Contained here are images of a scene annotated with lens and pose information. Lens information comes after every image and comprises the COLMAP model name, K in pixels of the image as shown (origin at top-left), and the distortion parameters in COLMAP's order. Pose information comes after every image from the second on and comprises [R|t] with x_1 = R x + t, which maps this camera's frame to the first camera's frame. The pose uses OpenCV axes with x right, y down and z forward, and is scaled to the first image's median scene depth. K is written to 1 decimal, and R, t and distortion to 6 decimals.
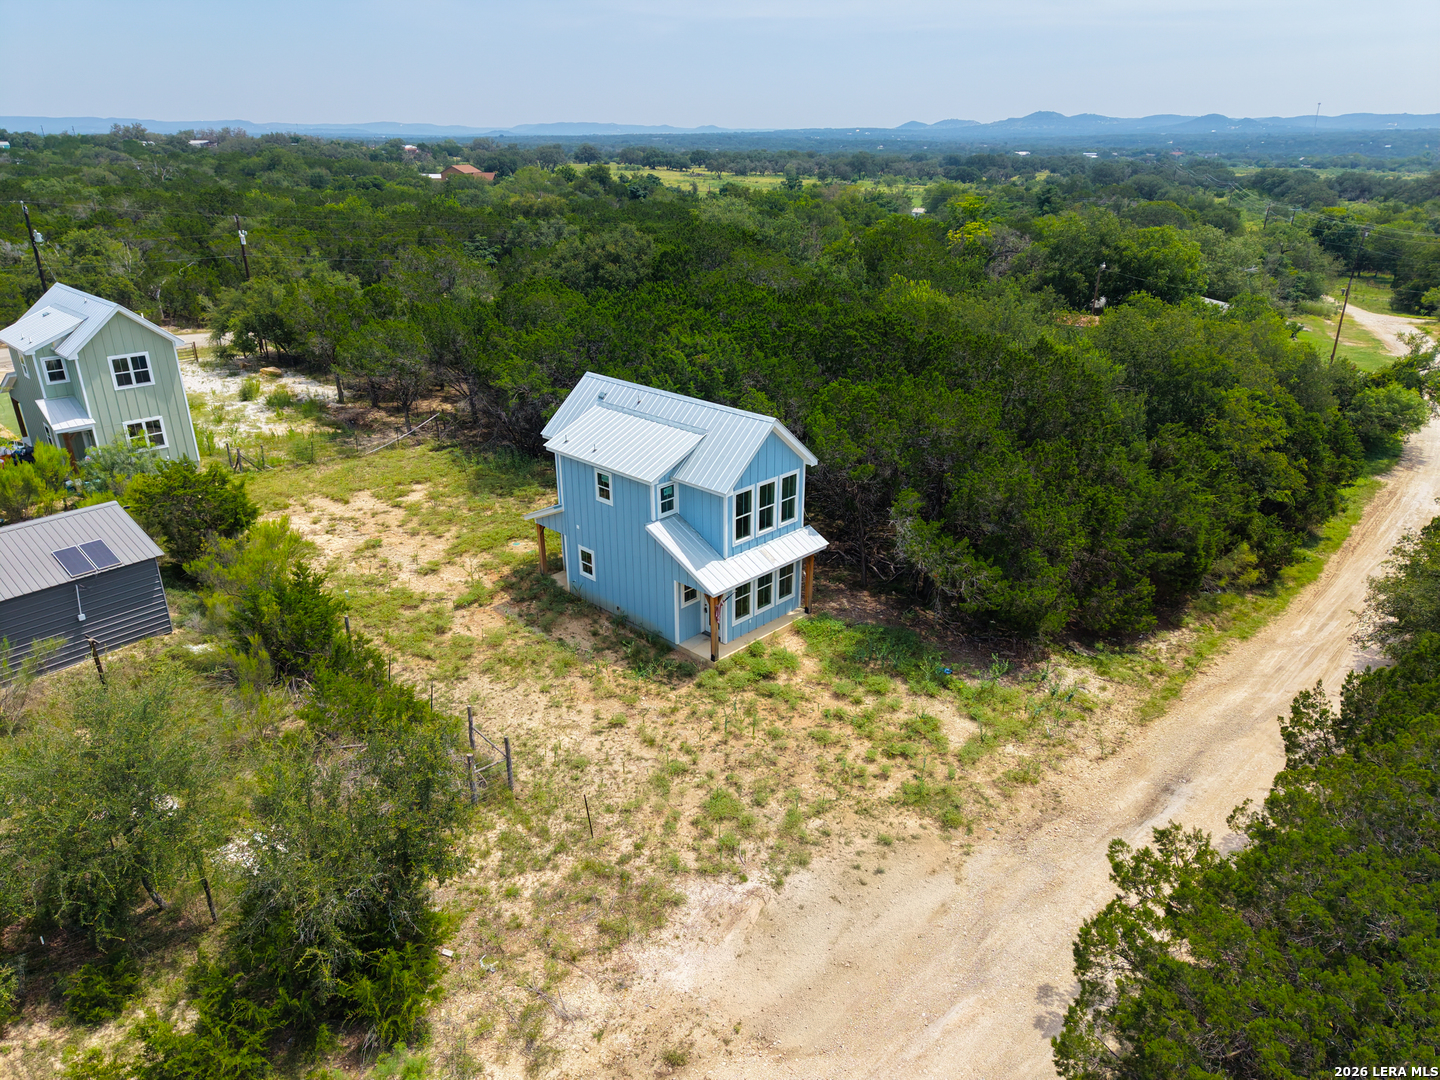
lens RADIAL K [[954.4, 0, 720.0], [0, 954.4, 540.0], [0, 0, 1]] dist [0.048143, -0.055838]
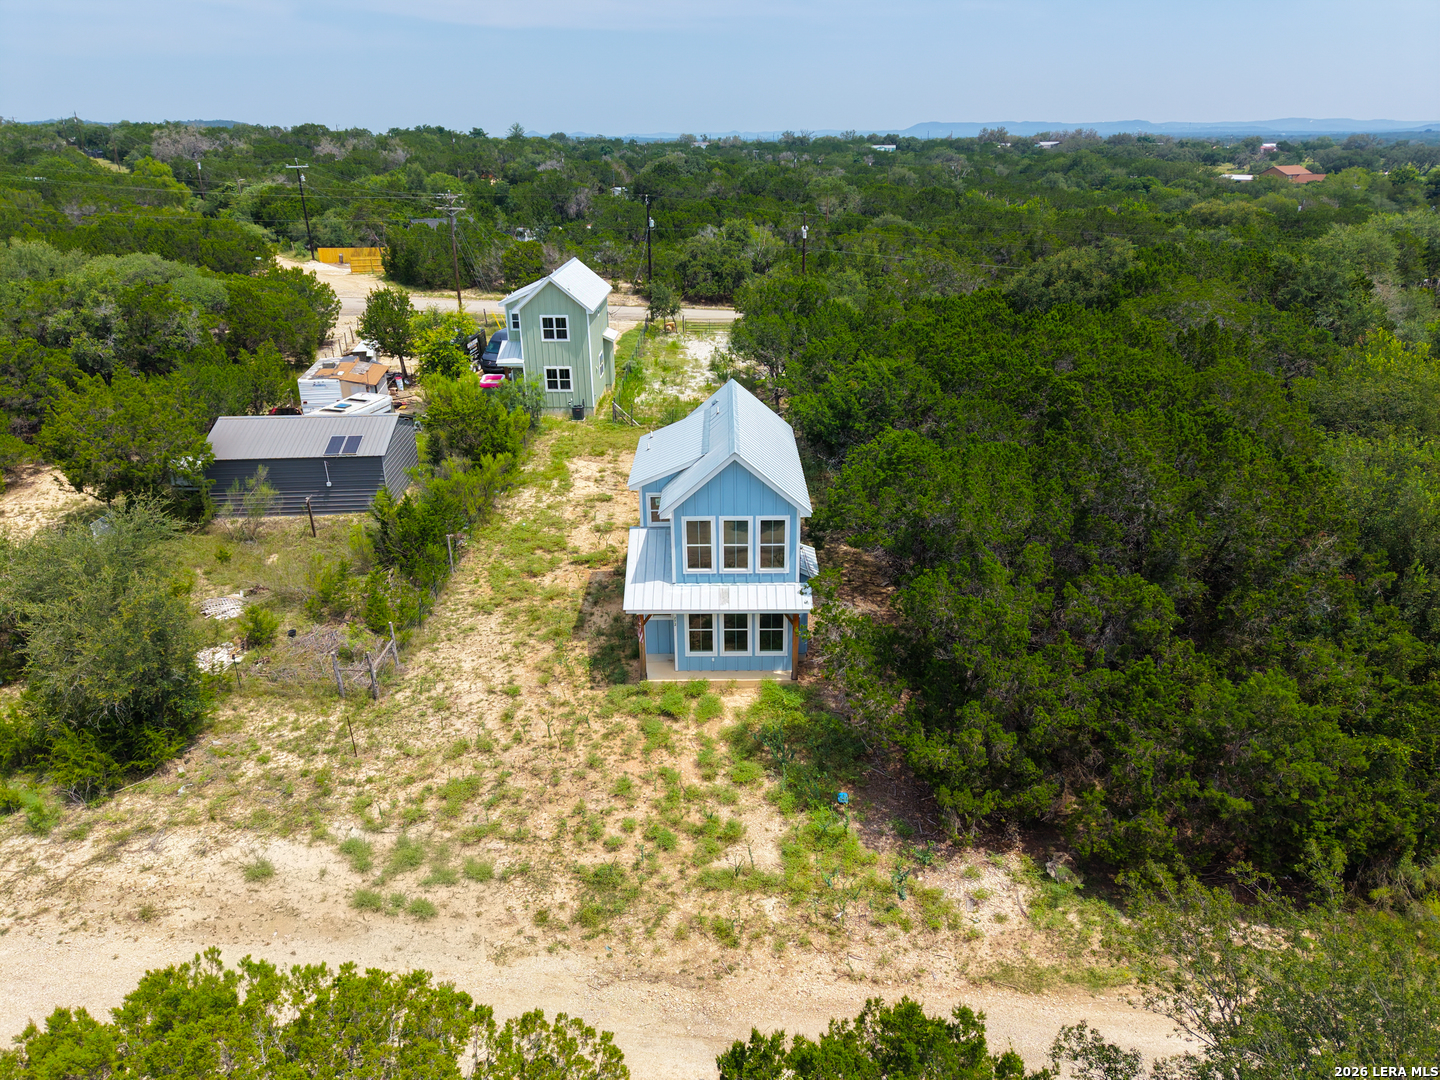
lens RADIAL K [[957.6, 0, 723.3], [0, 957.6, 545.0], [0, 0, 1]] dist [0.041742, -0.035737]
pose [[0.694182, 0.269588, -0.667408, 0.690628], [-0.267264, 0.957465, 0.108766, -0.138713], [0.668342, 0.102871, 0.736706, 0.327732]]
